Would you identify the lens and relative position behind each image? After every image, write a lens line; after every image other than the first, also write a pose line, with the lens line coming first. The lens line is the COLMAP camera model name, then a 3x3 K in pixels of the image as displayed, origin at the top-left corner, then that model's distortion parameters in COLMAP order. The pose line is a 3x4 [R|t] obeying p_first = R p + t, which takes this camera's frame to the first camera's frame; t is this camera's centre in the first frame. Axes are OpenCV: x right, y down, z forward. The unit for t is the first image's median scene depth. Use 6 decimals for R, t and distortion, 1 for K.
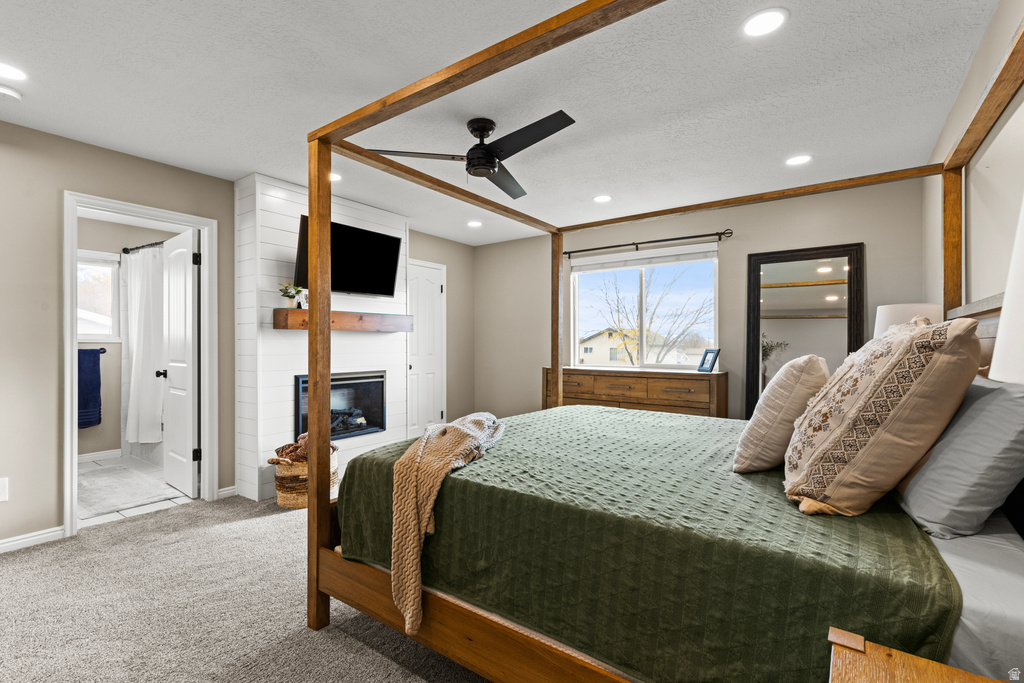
lens RADIAL K [[463.3, 0, 519.7], [0, 463.3, 343.4], [0, 0, 1]] dist [0.006715, 0.000996]
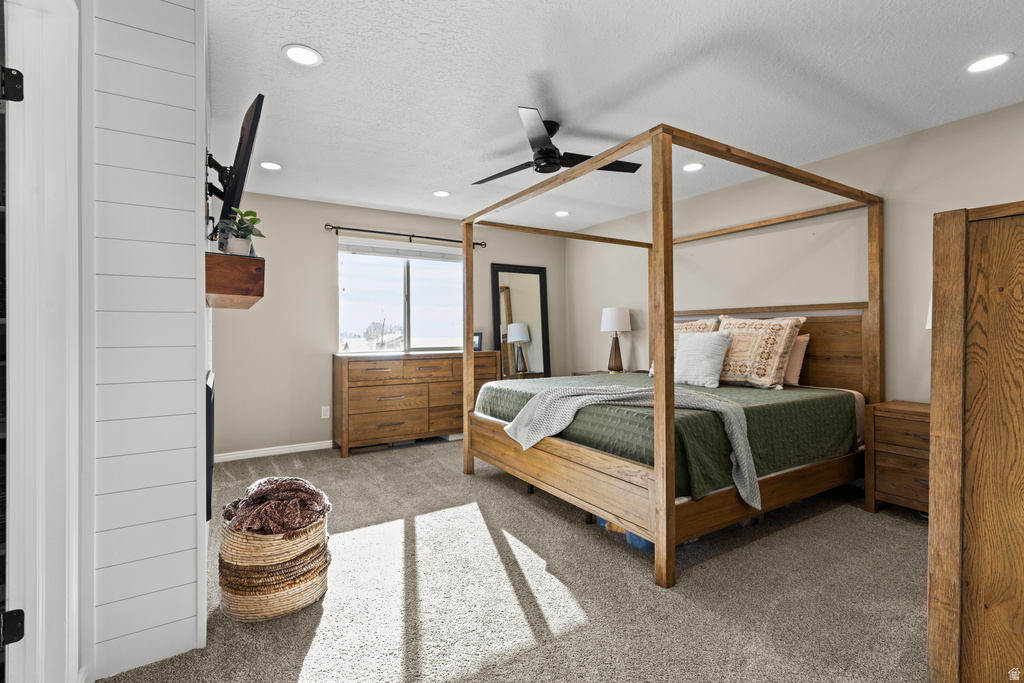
lens RADIAL K [[463.3, 0, 500.8], [0, 463.3, 338.0], [0, 0, 1]] dist [0.006715, 0.000996]
pose [[0.412184, -0.015407, 0.910970, -0.708421], [0.005378, 0.999881, 0.014478, 0.007514], [-0.911085, -0.001069, 0.412218, 0.403343]]
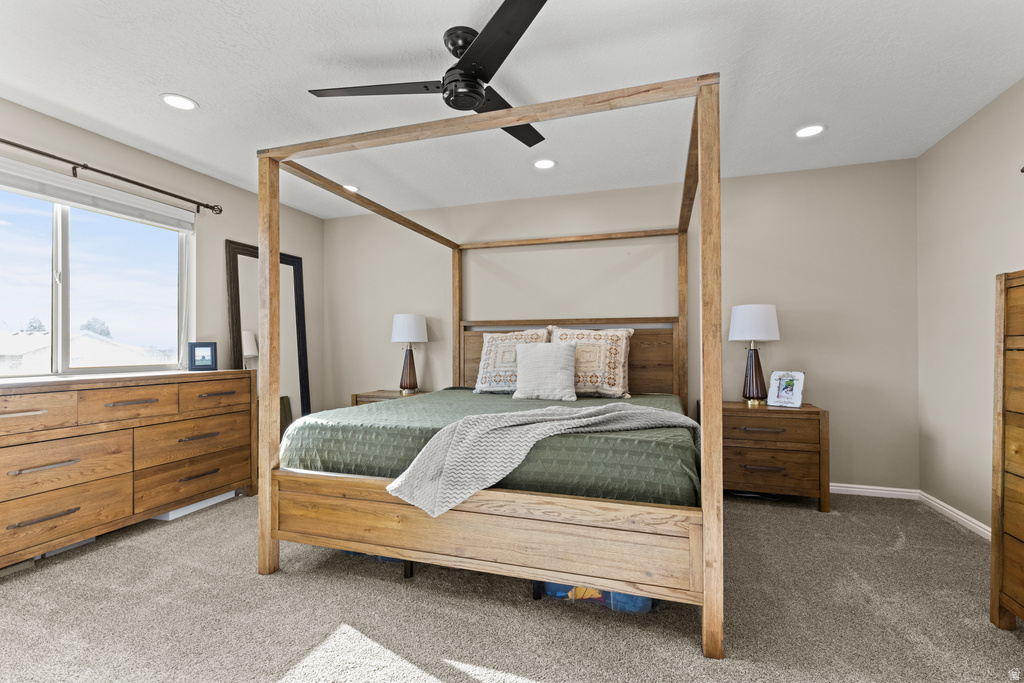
lens RADIAL K [[463.3, 0, 513.0], [0, 463.3, 348.8], [0, 0, 1]] dist [0.006715, 0.000996]
pose [[-0.288081, -0.005330, 0.957591, -0.529871], [-0.000380, 0.999985, 0.005451, 0.017544], [-0.957606, 0.001206, -0.288079, 0.701338]]
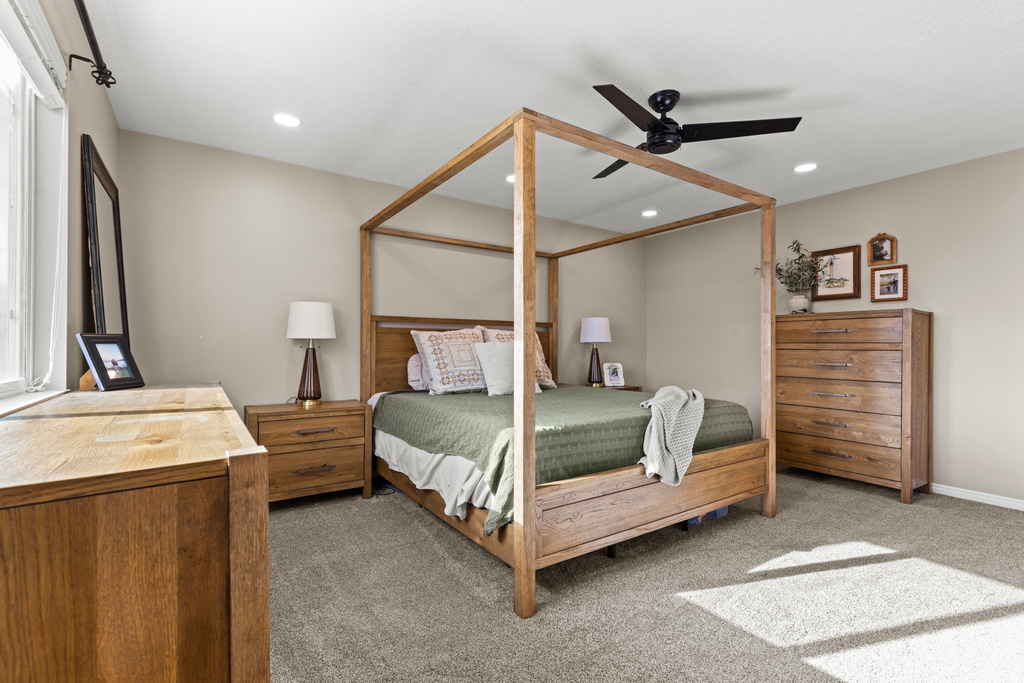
lens RADIAL K [[463.3, 0, 515.1], [0, 463.3, 346.1], [0, 0, 1]] dist [0.006715, 0.000996]
pose [[-0.932973, -0.005955, 0.359897, -0.115331], [-0.006405, 0.999979, -0.000058, 0.018730], [-0.359889, -0.002359, -0.932992, 1.206578]]
